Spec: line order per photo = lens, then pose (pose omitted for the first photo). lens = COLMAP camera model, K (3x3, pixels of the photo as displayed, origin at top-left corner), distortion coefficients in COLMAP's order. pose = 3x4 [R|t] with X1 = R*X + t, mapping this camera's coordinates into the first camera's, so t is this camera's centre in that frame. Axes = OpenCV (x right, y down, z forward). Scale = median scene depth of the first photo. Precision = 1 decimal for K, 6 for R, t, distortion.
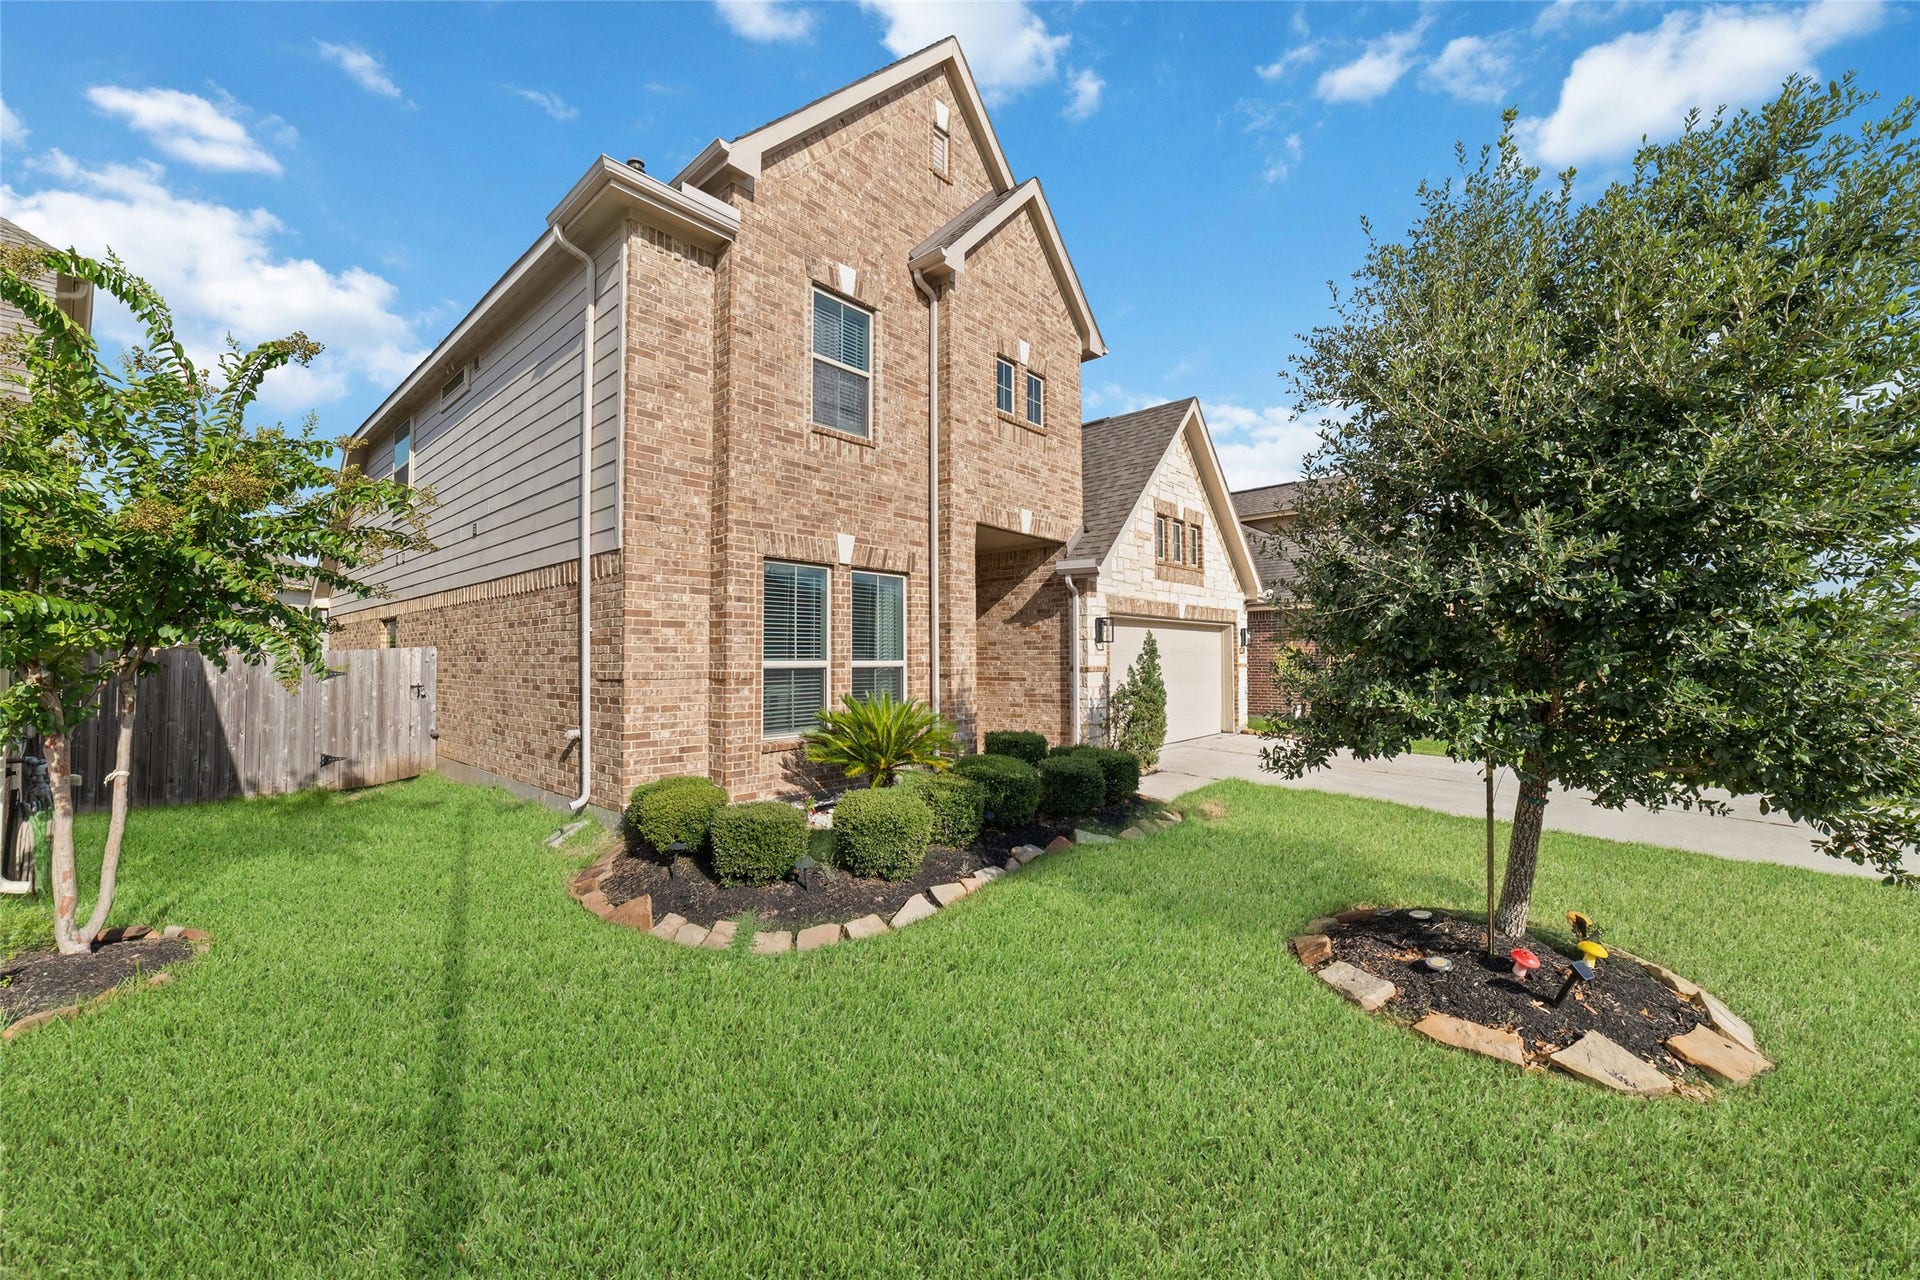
lens RADIAL K [[733.1, 0, 960.0], [0, 733.1, 640.0], [0, 0, 1]] dist [-0.025127, 0.000107]
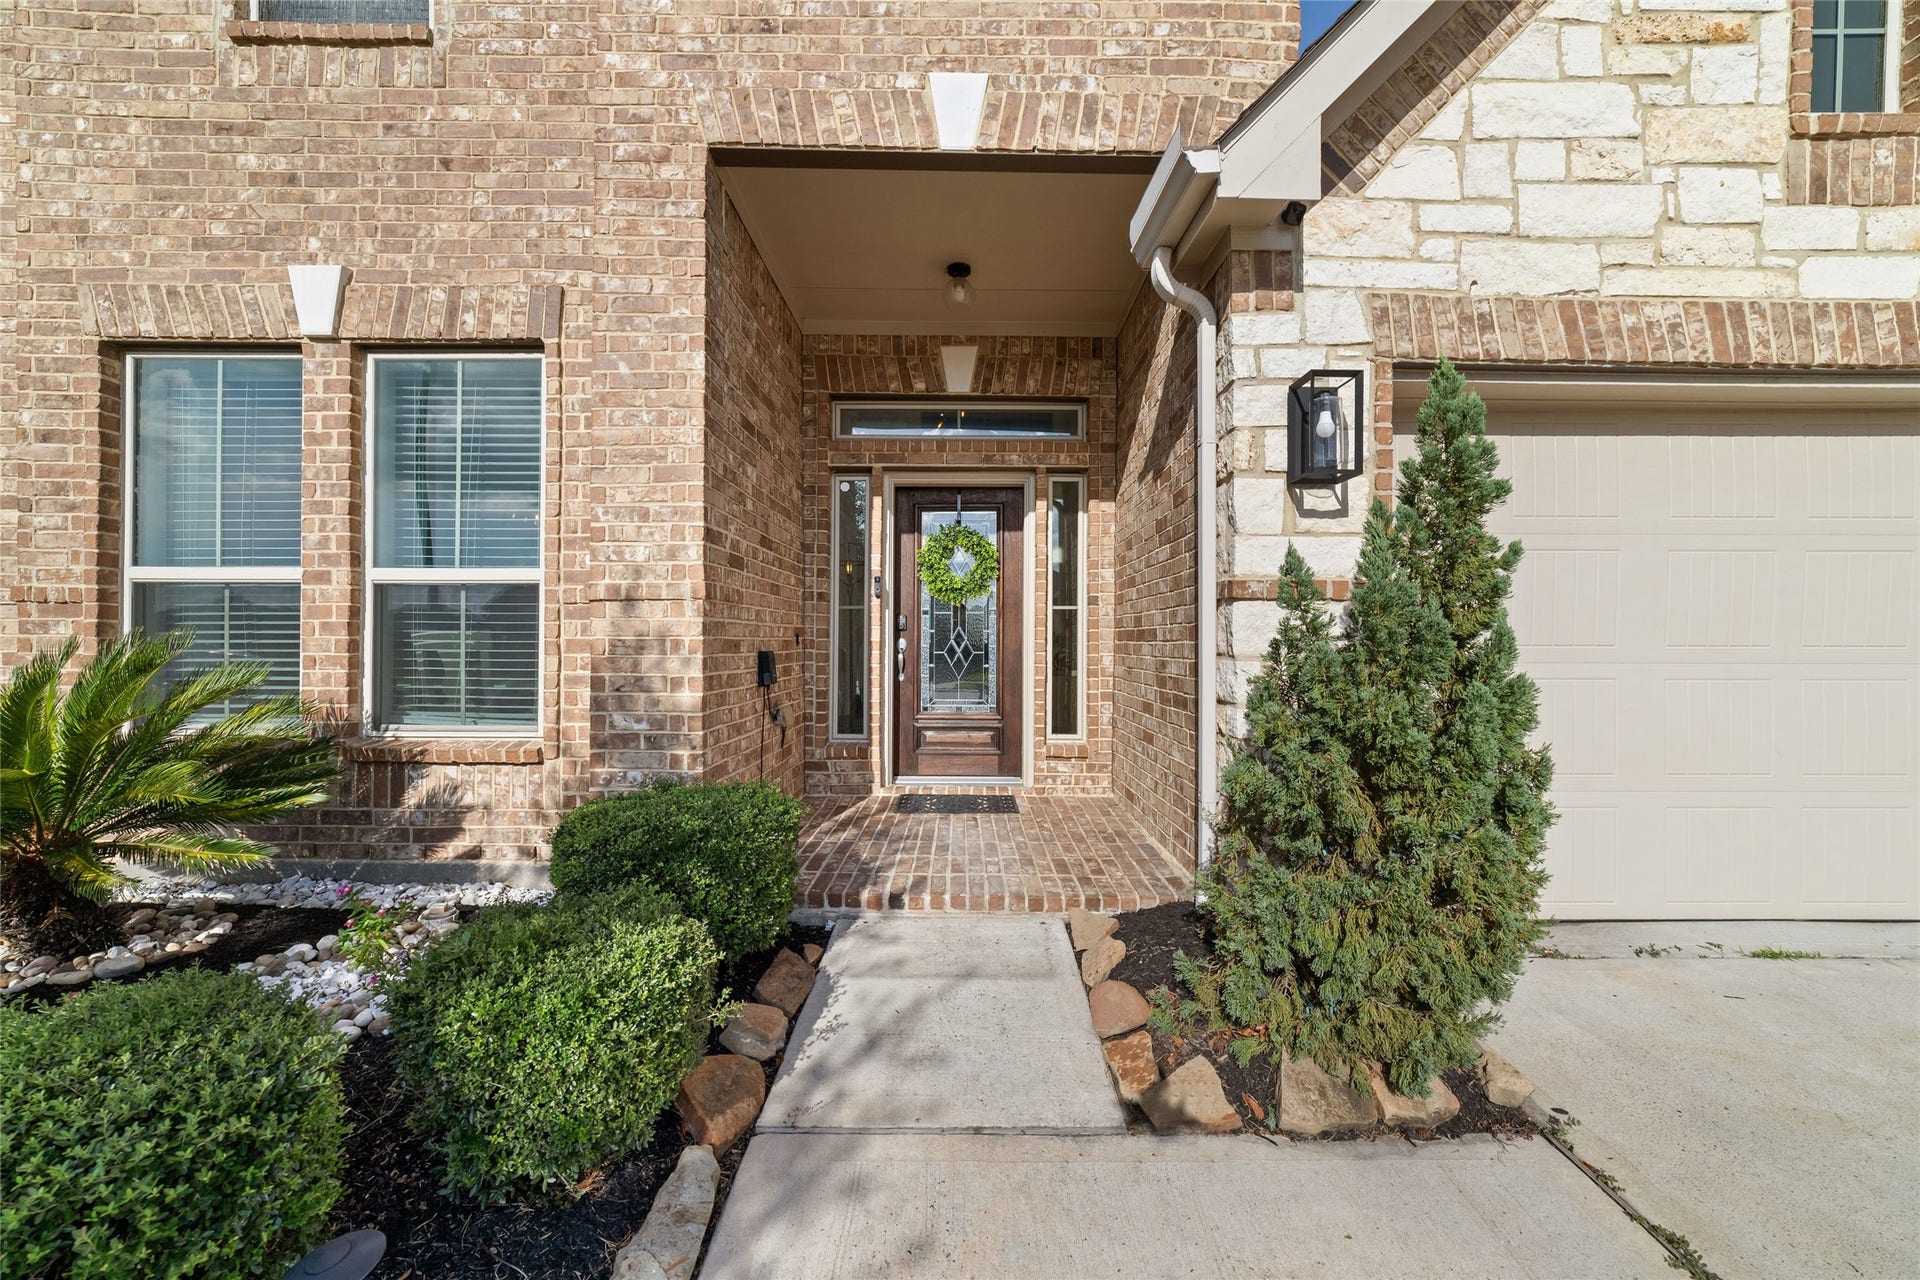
lens RADIAL K [[738.2, 0, 960.0], [0, 738.2, 640.0], [0, 0, 1]] dist [-0.022421, 0.009308]
pose [[0.667634, 0.004400, -0.744476, 0.401356], [0.014676, 0.999710, 0.019069, 0.068220], [0.744345, -0.023657, 0.667377, 0.990862]]
